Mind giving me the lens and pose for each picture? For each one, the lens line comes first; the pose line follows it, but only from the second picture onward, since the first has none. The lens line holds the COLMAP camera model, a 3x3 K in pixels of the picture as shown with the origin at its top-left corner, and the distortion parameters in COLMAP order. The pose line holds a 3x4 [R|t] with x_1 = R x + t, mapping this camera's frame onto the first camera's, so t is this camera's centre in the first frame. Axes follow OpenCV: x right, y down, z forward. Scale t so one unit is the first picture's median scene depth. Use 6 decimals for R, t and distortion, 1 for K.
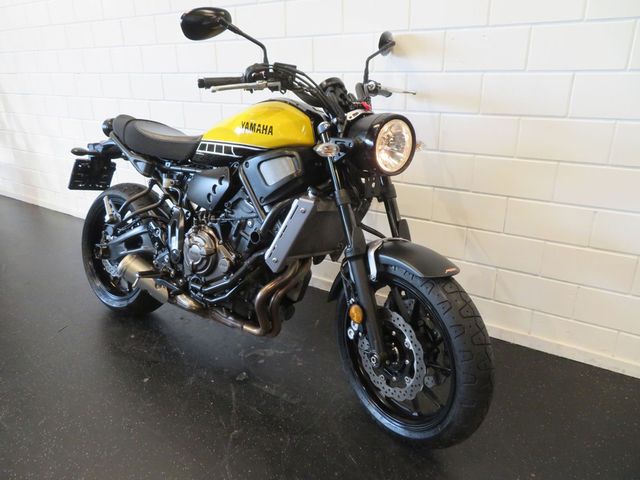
lens RADIAL K [[455.7, 0, 320.0], [0, 455.7, 240.0], [0, 0, 1]] dist [-0.002472, -0.003257]
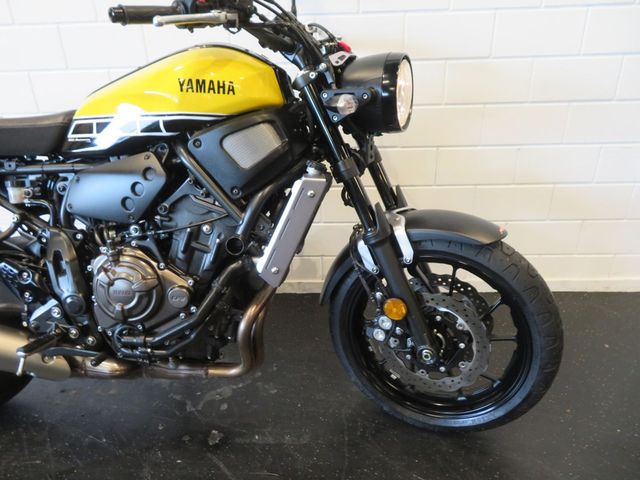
lens RADIAL K [[455.7, 0, 320.0], [0, 455.7, 240.0], [0, 0, 1]] dist [-0.002472, -0.003257]
pose [[0.859356, -0.220288, 0.461497, -0.320850], [0.196059, 0.975426, 0.100522, -0.054313], [-0.472300, 0.004096, 0.881428, 0.300022]]
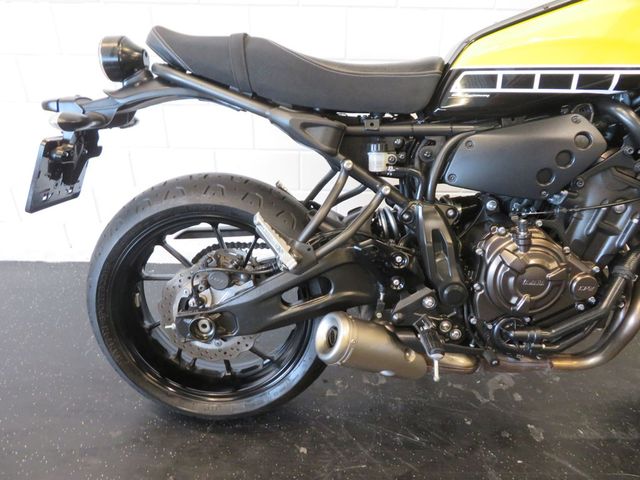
lens RADIAL K [[455.7, 0, 320.0], [0, 455.7, 240.0], [0, 0, 1]] dist [-0.002472, -0.003257]
pose [[0.831412, -0.251573, 0.495445, -0.757651], [0.173595, 0.964607, 0.198488, -0.174431], [-0.527844, -0.079018, 0.845657, 0.684372]]
